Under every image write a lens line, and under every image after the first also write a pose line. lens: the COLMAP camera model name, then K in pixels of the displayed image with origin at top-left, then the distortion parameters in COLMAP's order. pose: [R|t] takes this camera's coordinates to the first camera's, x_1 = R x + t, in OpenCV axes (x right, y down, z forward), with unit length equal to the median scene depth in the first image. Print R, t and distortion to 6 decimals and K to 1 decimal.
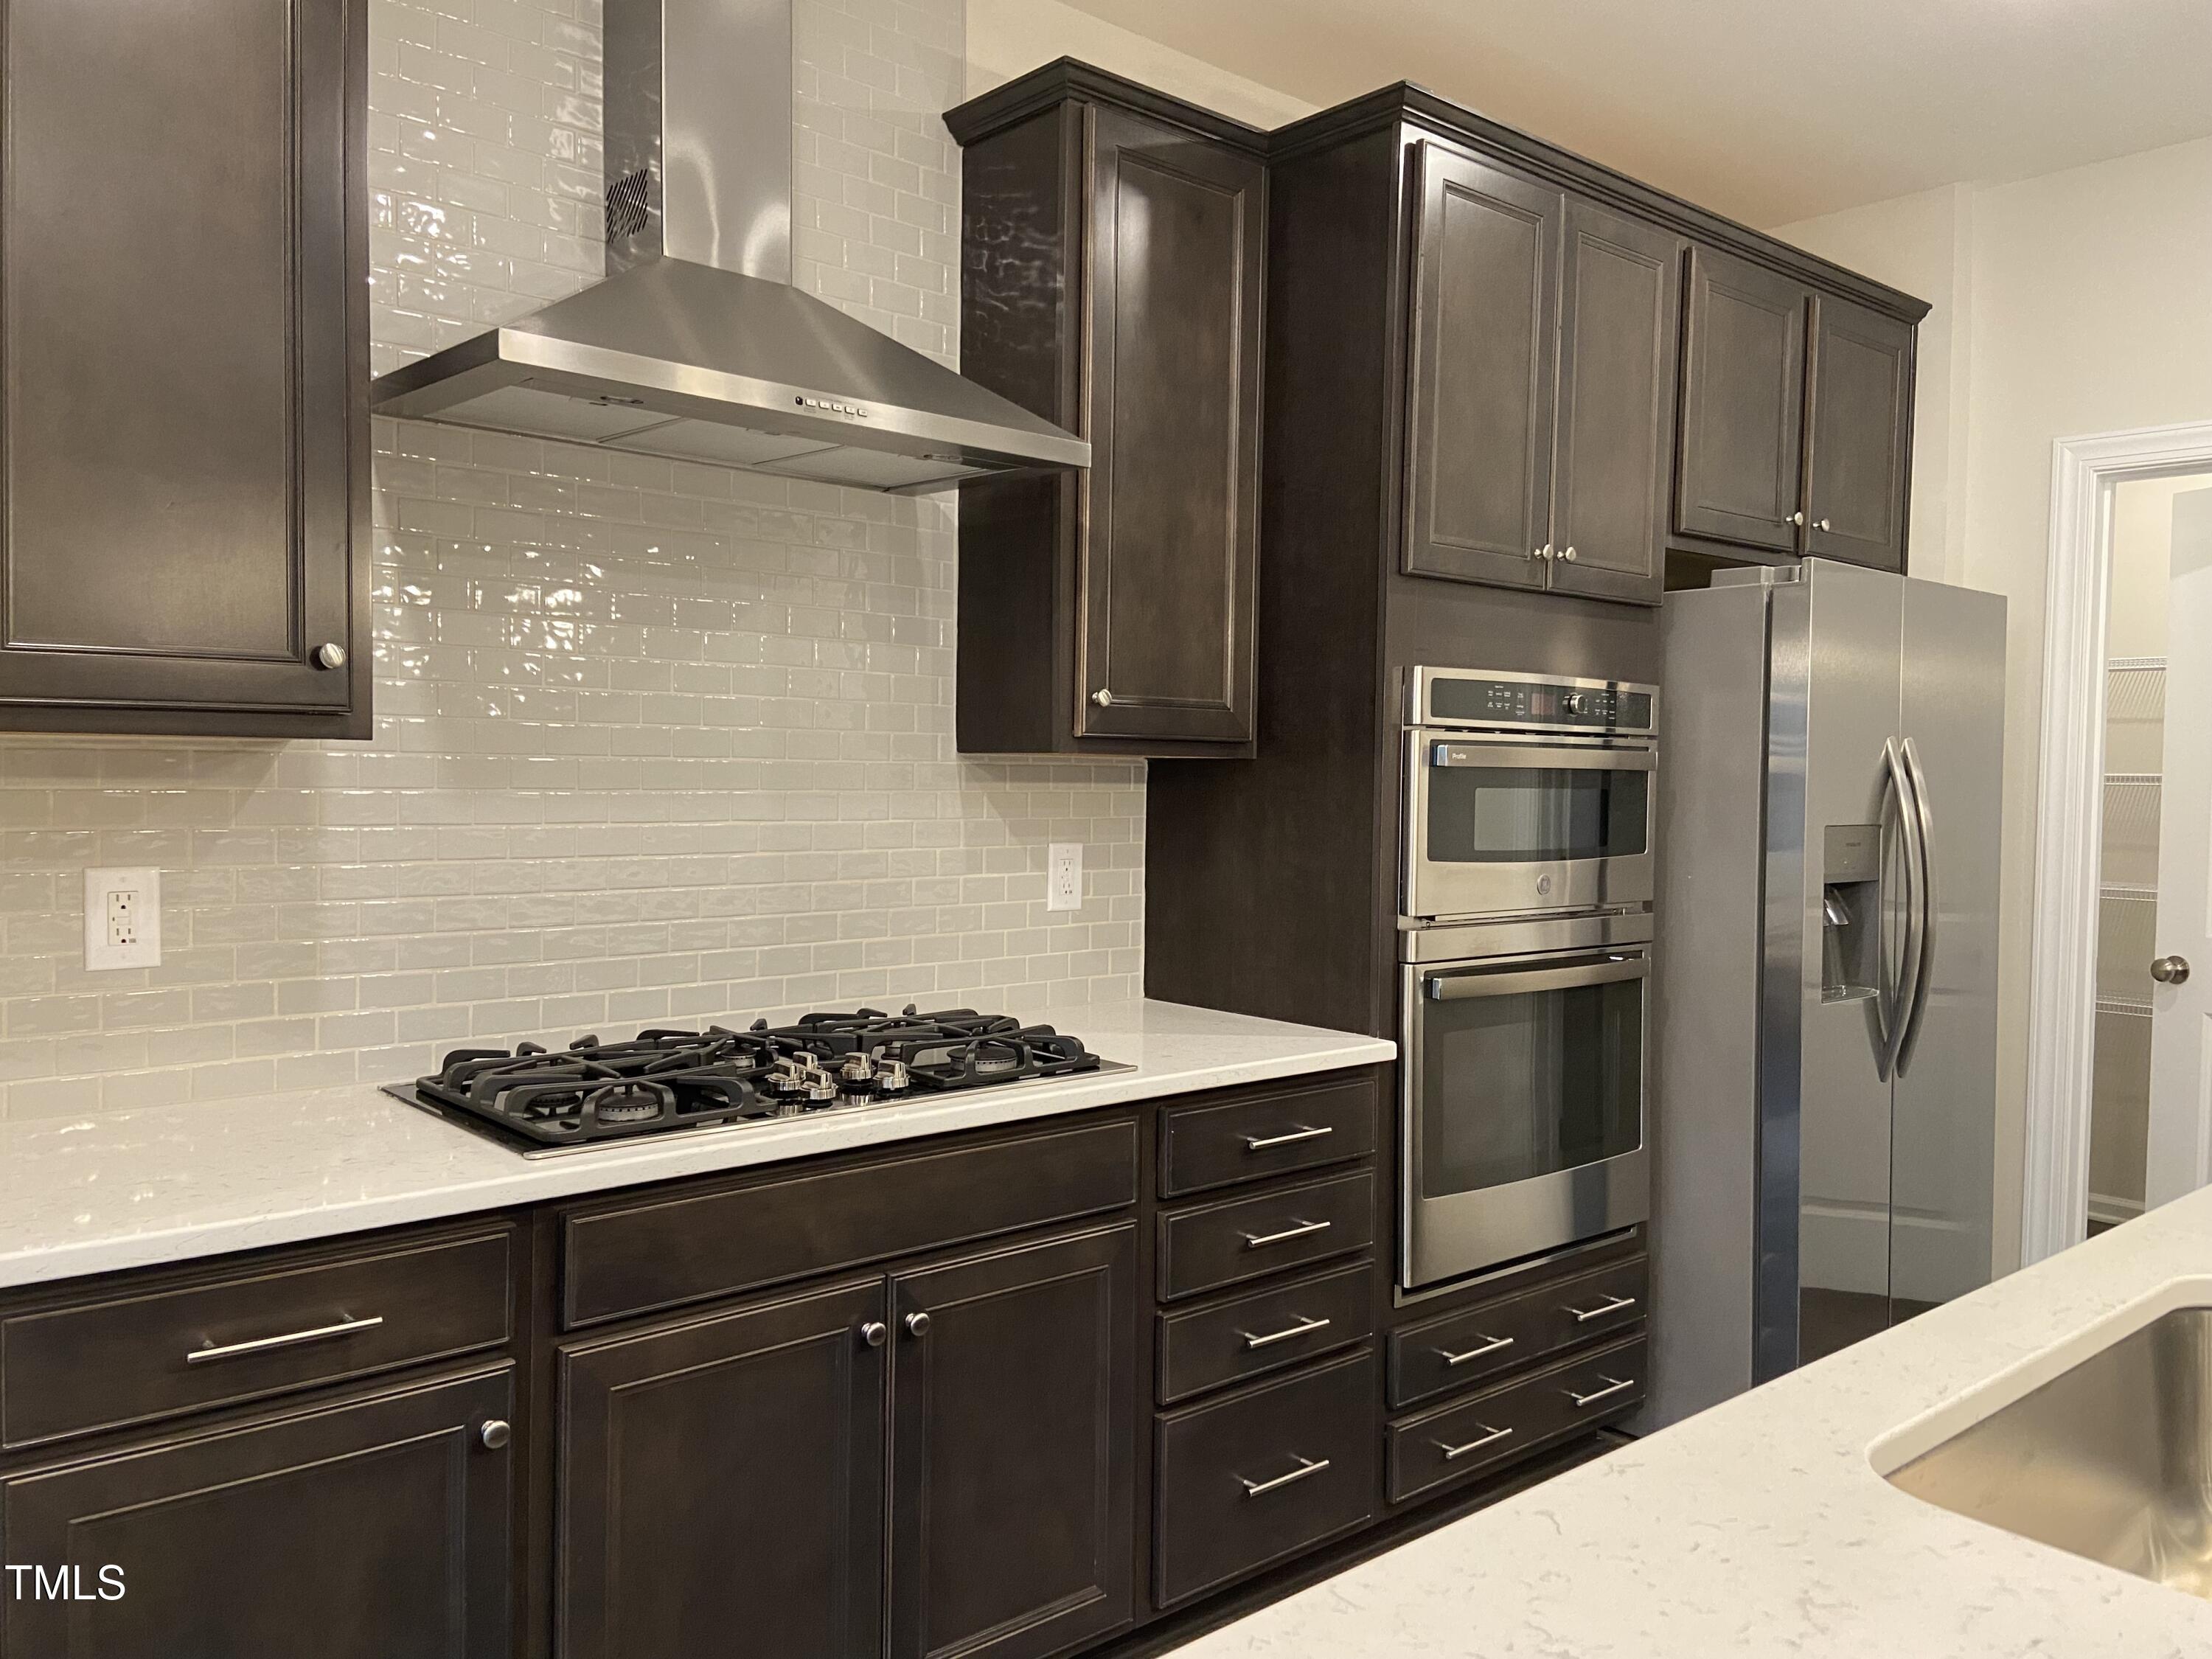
lens RADIAL K [[1666.7, 0, 1106.0], [0, 1666.7, 829.5], [0, 0, 1]] dist [0.097673, -0.099453]
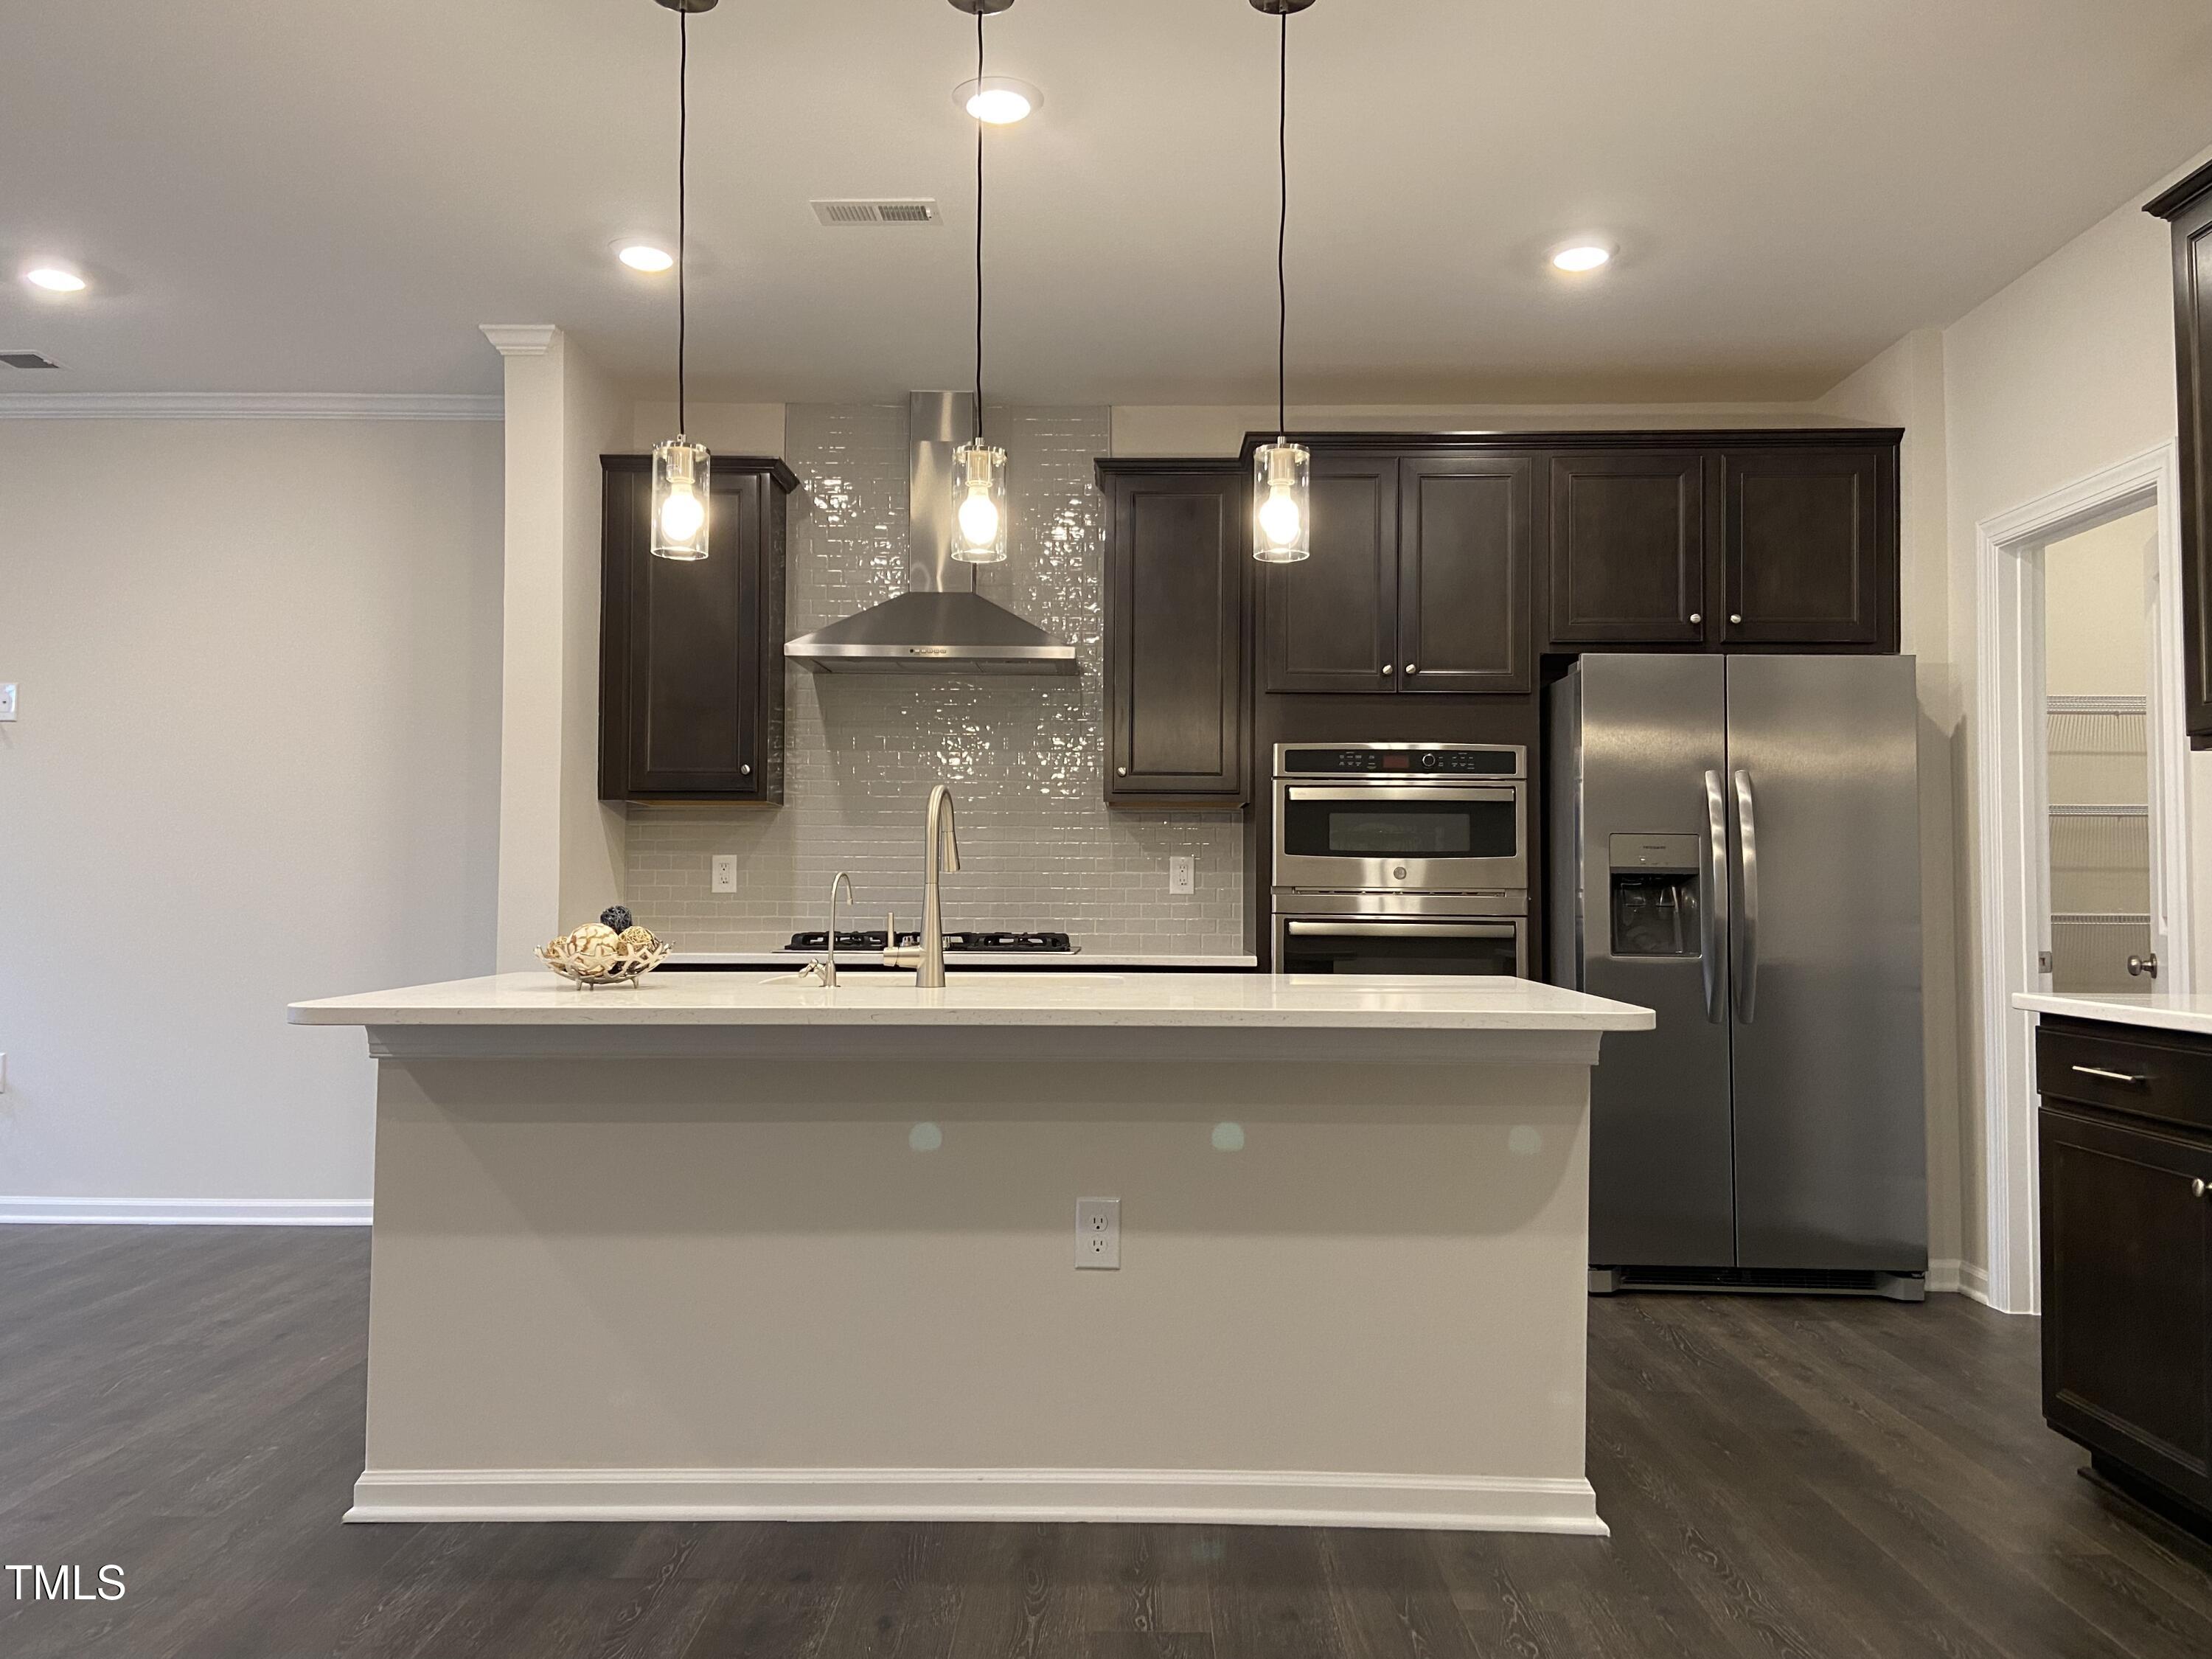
lens RADIAL K [[1666.7, 0, 1106.0], [0, 1666.7, 829.5], [0, 0, 1]] dist [0.097673, -0.099453]
pose [[0.744548, -0.035611, -0.666618, 1.149970], [-0.020257, 0.996911, -0.075880, 0.121461], [0.667262, 0.069999, 0.741527, -0.388195]]
